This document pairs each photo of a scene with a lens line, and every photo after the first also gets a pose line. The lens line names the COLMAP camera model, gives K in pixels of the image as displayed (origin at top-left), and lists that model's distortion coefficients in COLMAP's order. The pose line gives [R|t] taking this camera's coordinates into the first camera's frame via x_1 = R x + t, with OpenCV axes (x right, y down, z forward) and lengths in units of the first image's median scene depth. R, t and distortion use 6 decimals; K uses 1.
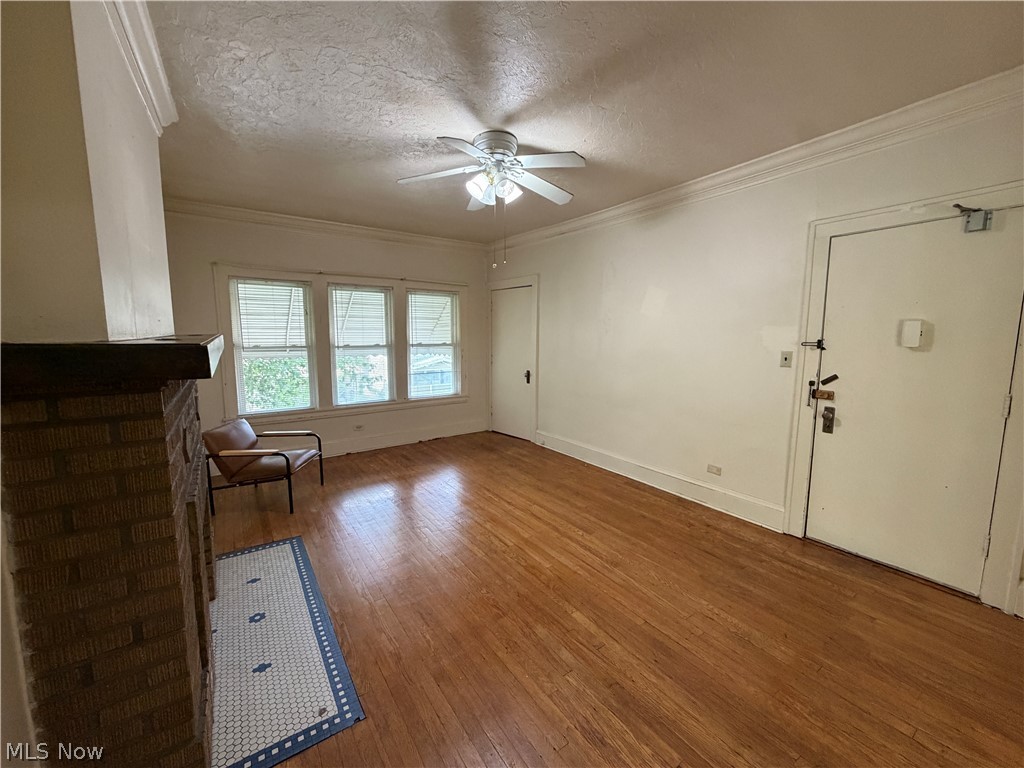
lens RADIAL K [[409.2, 0, 509.4], [0, 409.2, 383.4], [0, 0, 1]] dist [-0.000921, -0.000059]
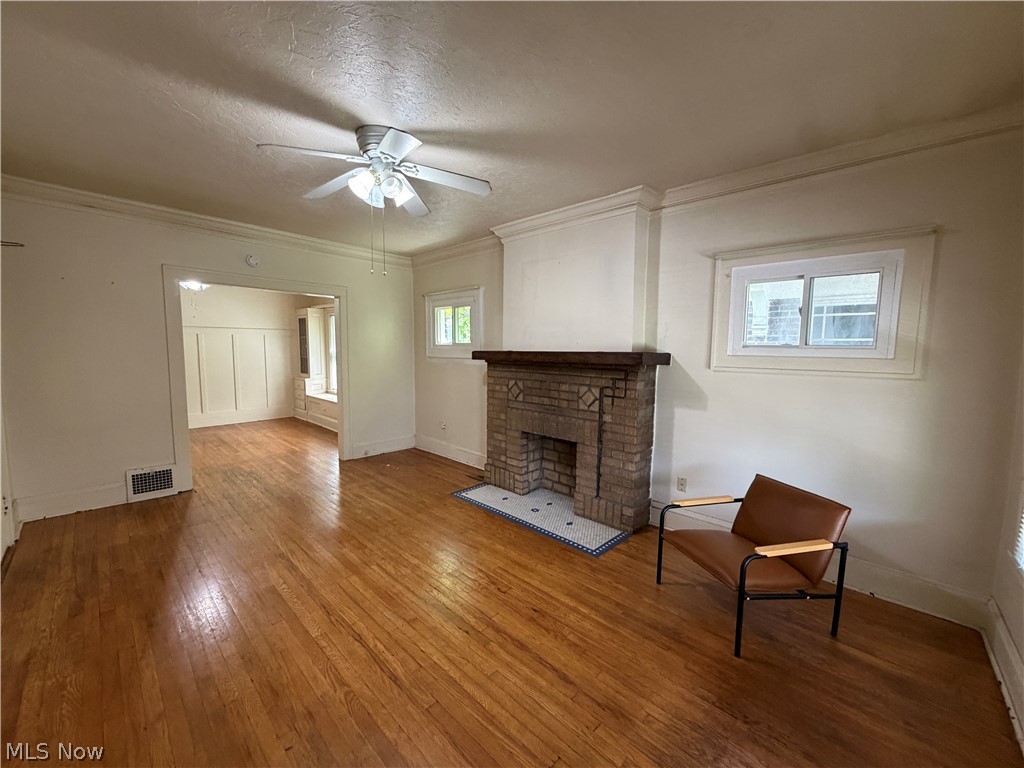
lens RADIAL K [[409.2, 0, 507.0], [0, 409.2, 383.4], [0, 0, 1]] dist [-0.000921, -0.000059]
pose [[-0.981810, 0.005117, -0.189797, -0.098737], [-0.035666, 0.976871, 0.210833, -0.194737], [0.186486, 0.213767, -0.958920, 1.514056]]
